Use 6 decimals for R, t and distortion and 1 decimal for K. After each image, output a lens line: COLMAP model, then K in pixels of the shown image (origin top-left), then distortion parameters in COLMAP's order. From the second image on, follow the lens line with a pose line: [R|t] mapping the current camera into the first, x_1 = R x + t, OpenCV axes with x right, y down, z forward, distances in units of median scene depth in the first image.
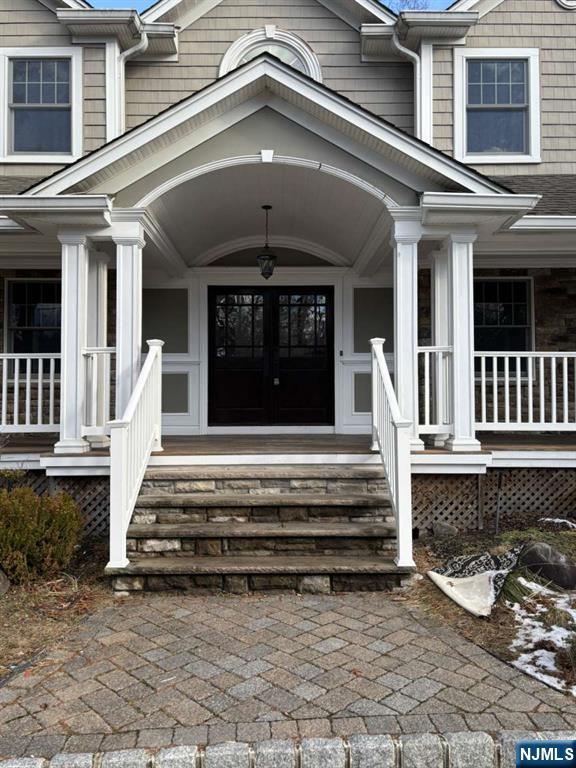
lens RADIAL K [[309.5, 0, 287.9], [0, 309.5, 382.1], [0, 0, 1]] dist [0.002360, -0.002488]
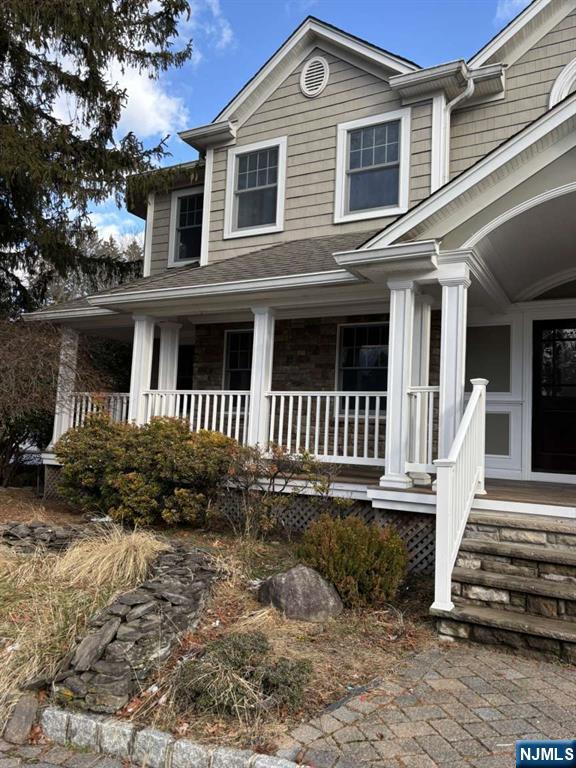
lens RADIAL K [[309.5, 0, 284.0], [0, 309.5, 389.1], [0, 0, 1]] dist [0.002360, -0.002488]
pose [[0.958534, 0.015187, -0.284574, -0.761380], [-0.026166, 0.999051, -0.034817, -0.055428], [0.283775, 0.040819, 0.958022, -0.115050]]
